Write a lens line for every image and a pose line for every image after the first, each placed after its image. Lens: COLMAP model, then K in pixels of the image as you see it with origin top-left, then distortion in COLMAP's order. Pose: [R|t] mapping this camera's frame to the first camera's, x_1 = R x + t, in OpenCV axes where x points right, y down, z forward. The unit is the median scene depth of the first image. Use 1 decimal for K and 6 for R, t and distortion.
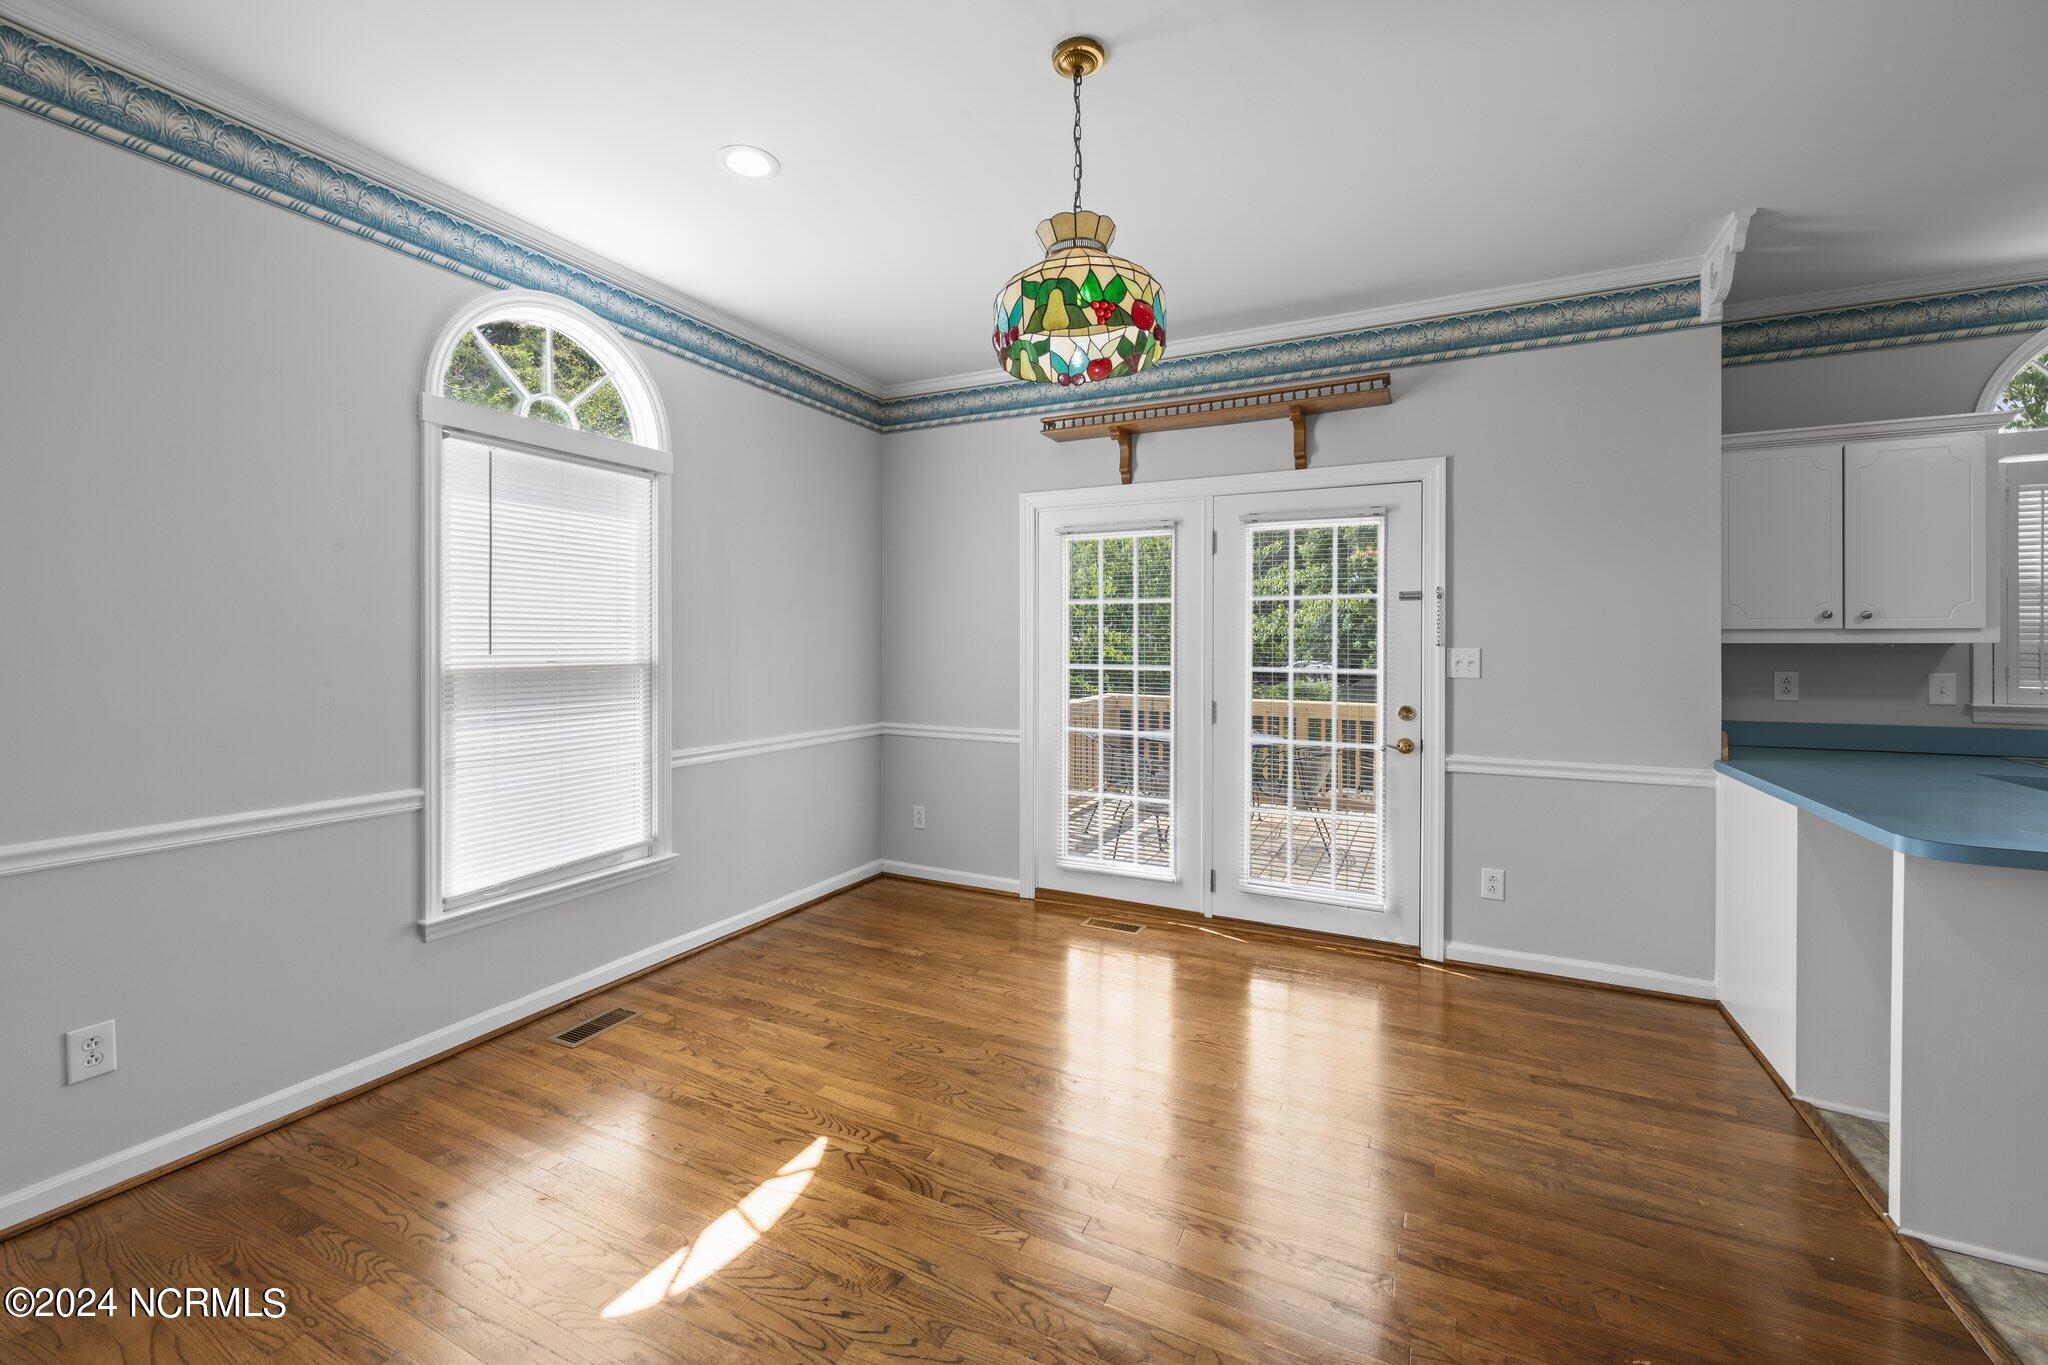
lens RADIAL K [[826.3, 0, 1023.5], [0, 826.3, 647.0], [0, 0, 1]] dist [-0.003983, -0.000162]
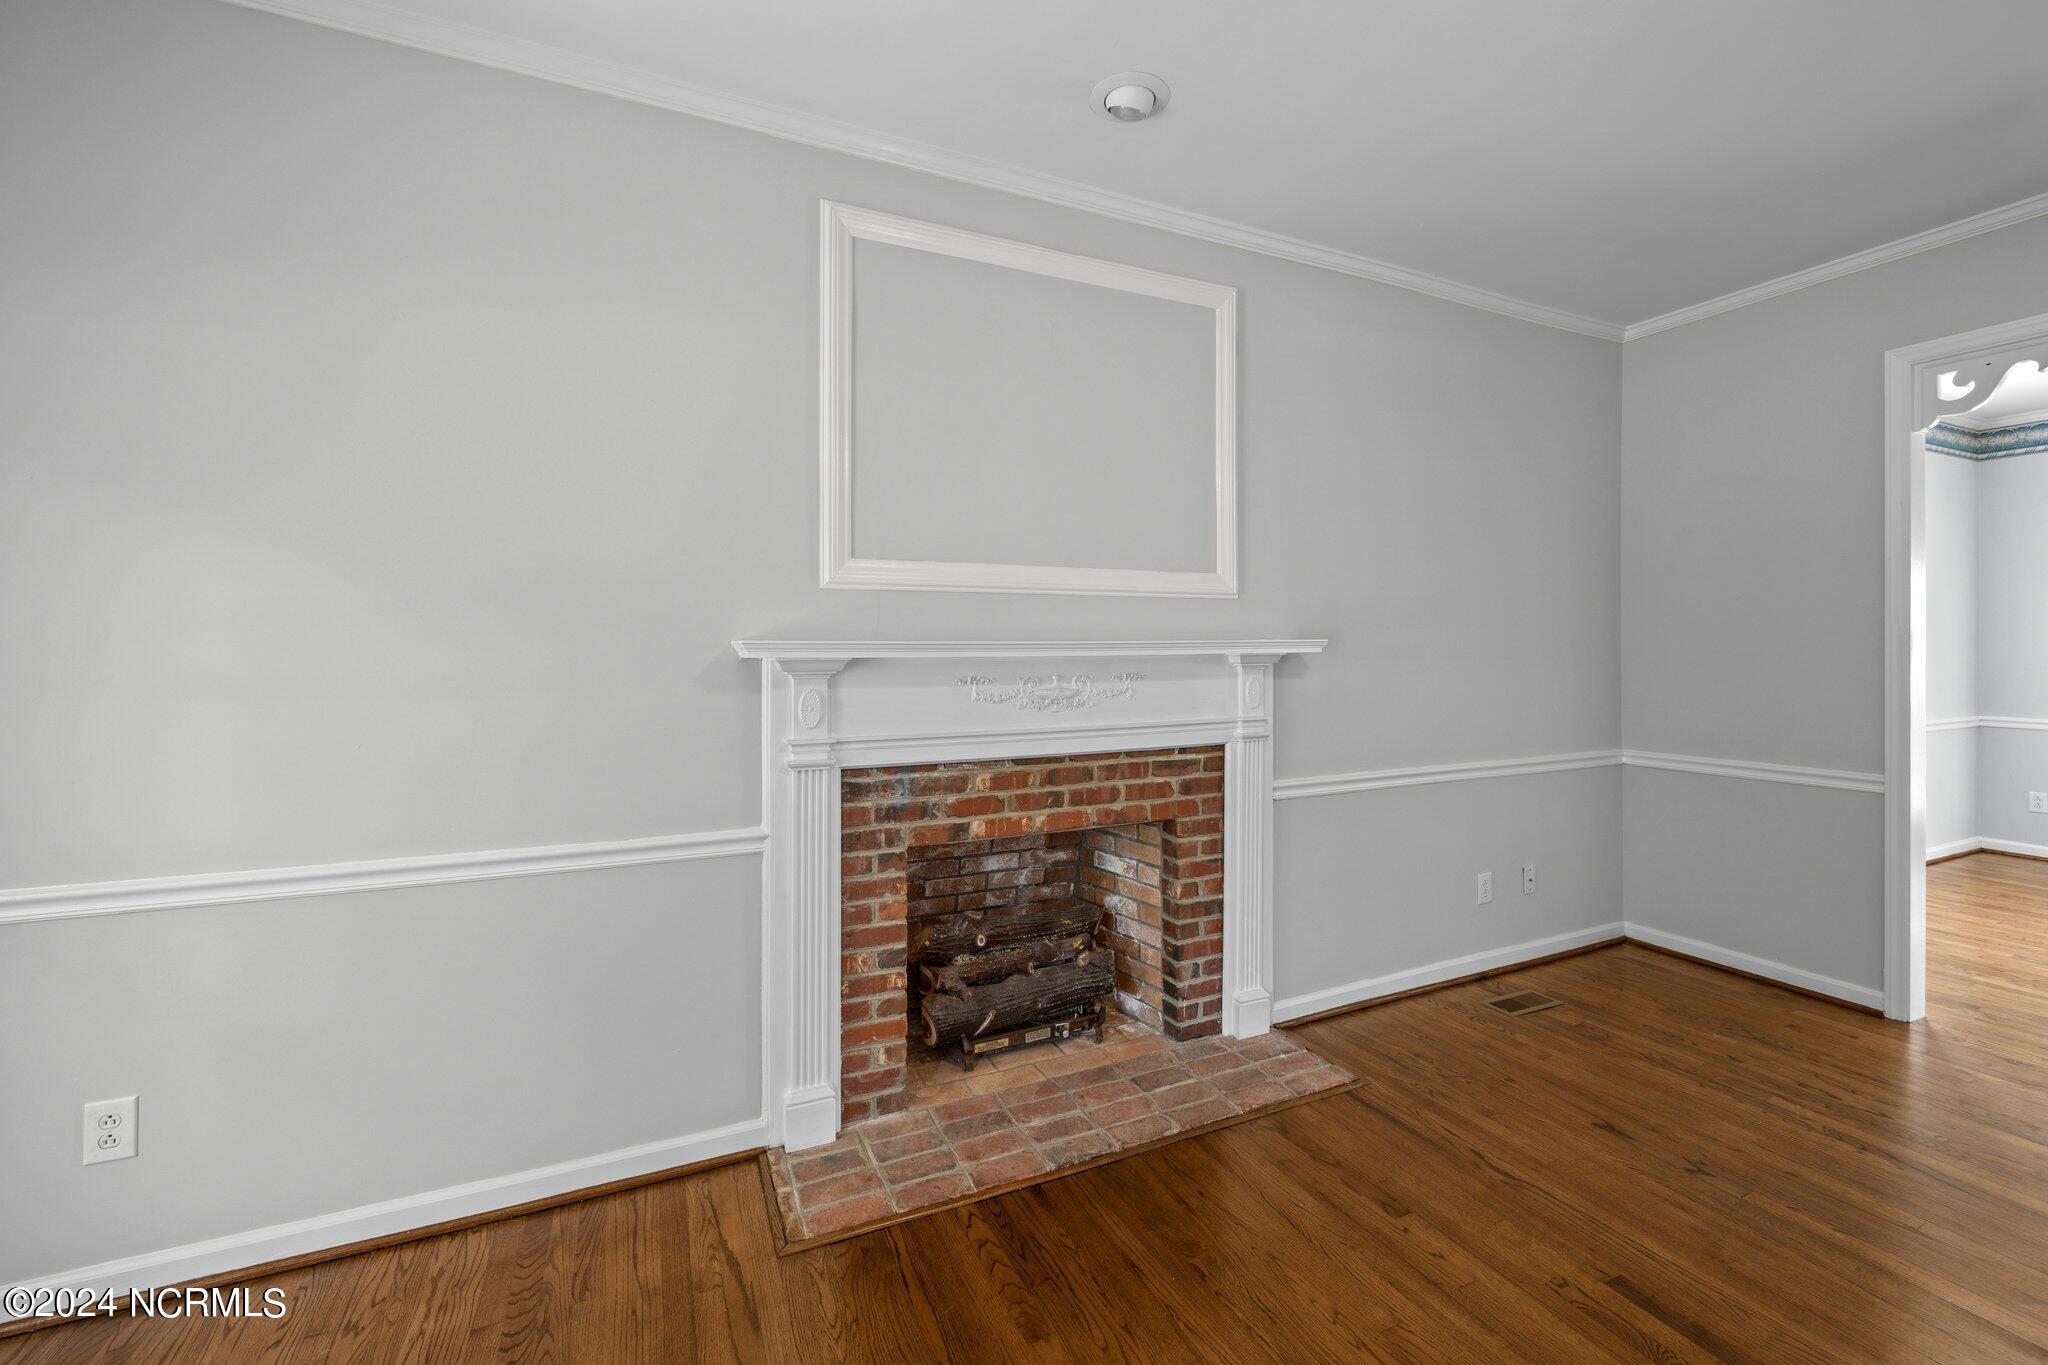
lens RADIAL K [[826.3, 0, 1031.2], [0, 826.3, 658.8], [0, 0, 1]] dist [-0.003983, -0.000162]
pose [[0.779607, -0.000938, -0.626268, -0.708390], [0.004923, 0.999977, 0.004631, 0.001249], [0.626249, -0.006693, 0.779594, -1.025092]]
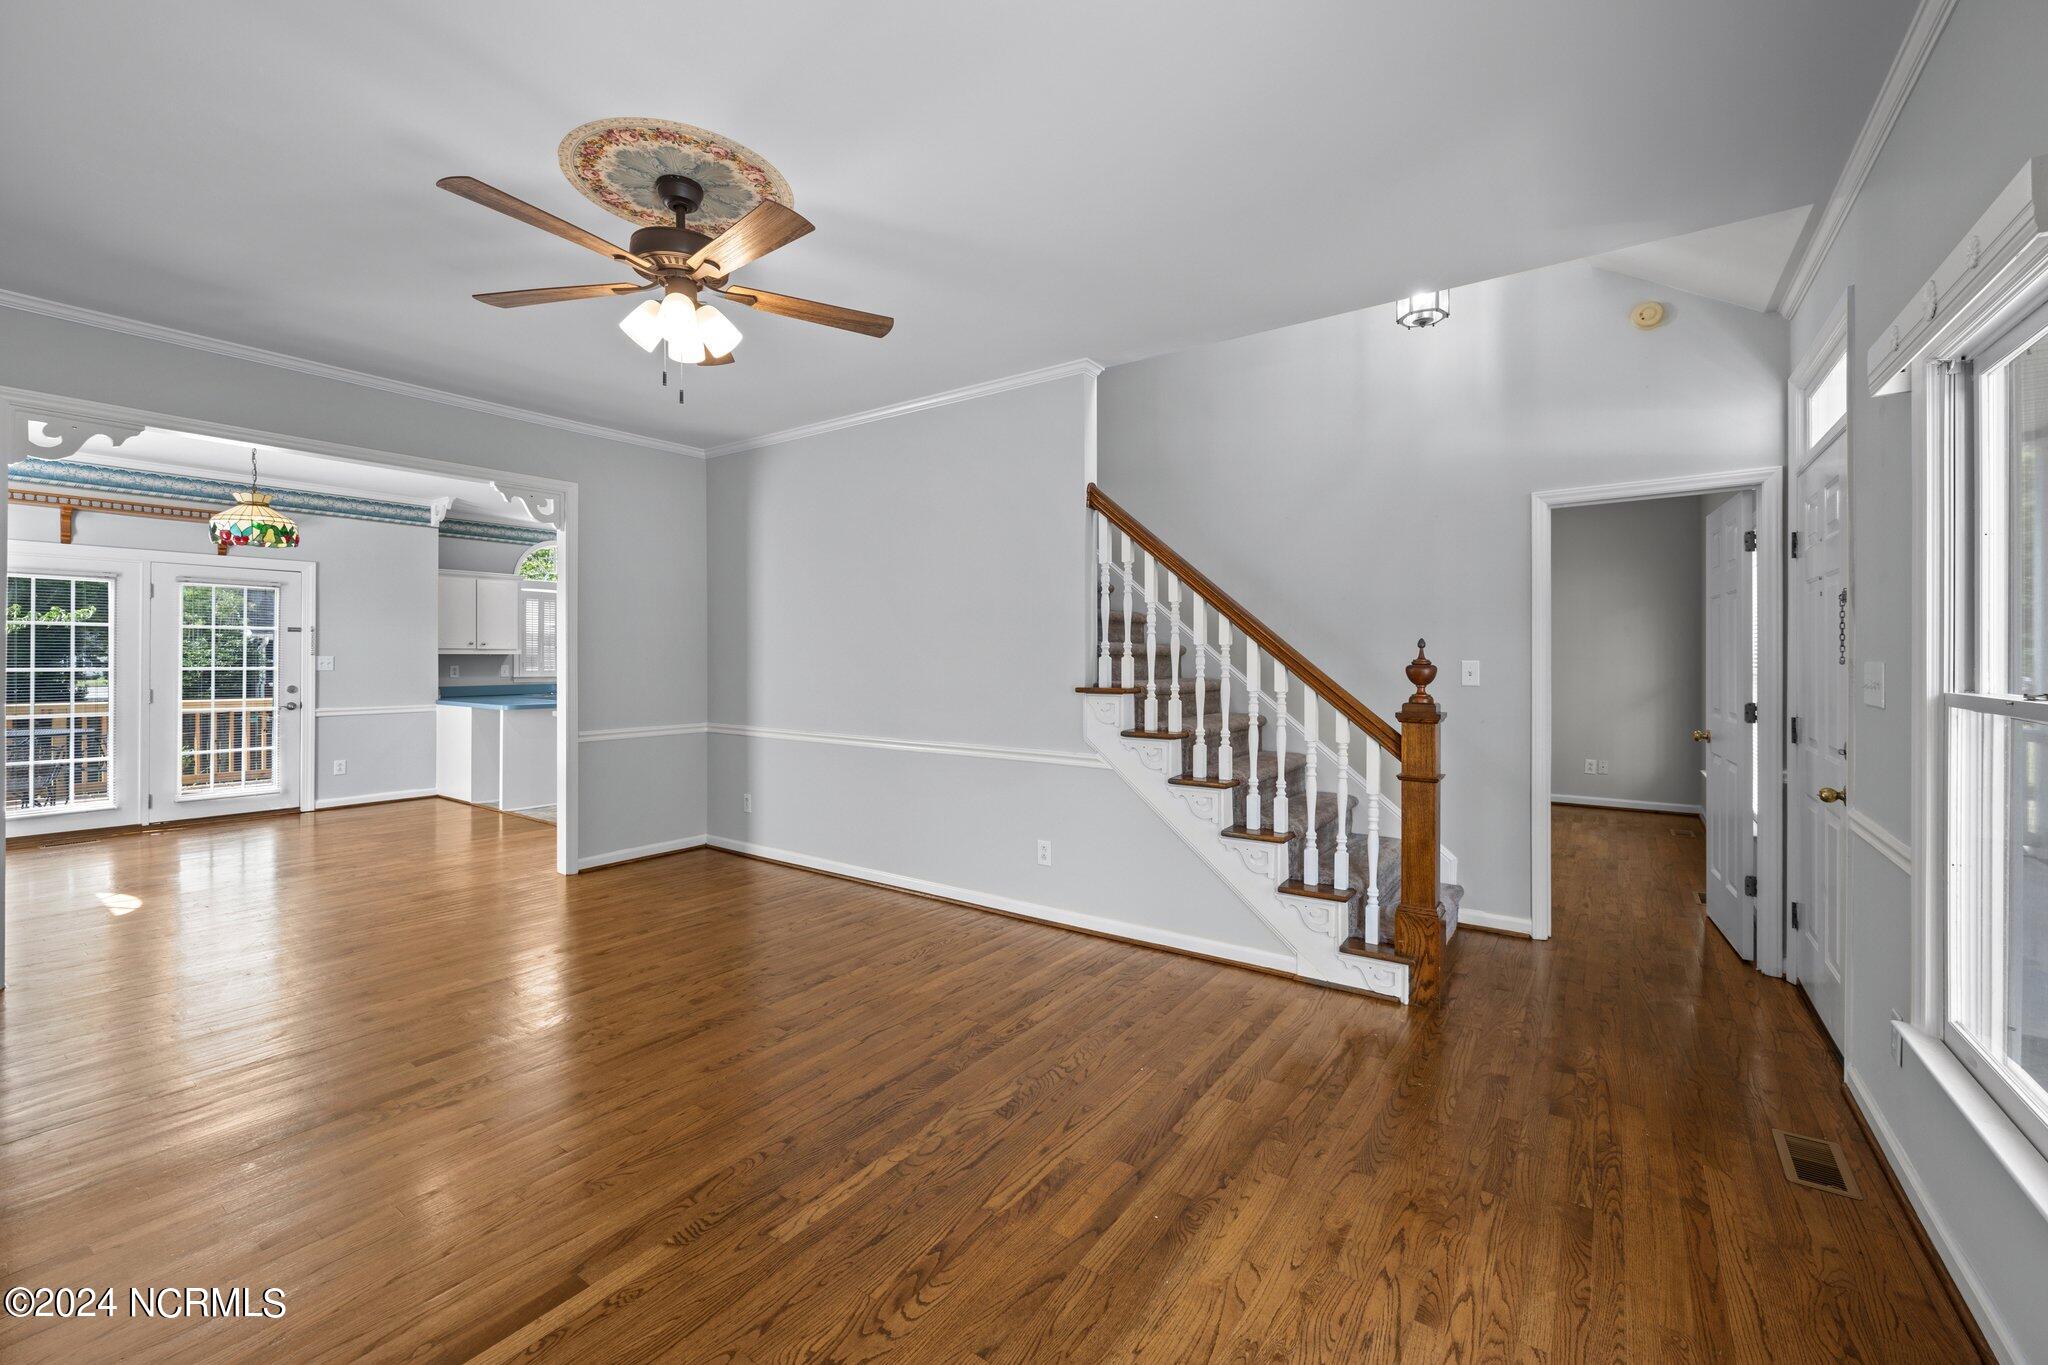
lens RADIAL K [[826.3, 0, 1029.0], [0, 826.3, 652.7], [0, 0, 1]] dist [-0.003983, -0.000162]
pose [[0.143047, 0.002941, 0.989712, -1.349041], [0.000768, 0.999995, -0.003083, 0.000112], [-0.989716, 0.001201, 0.143044, -1.117719]]
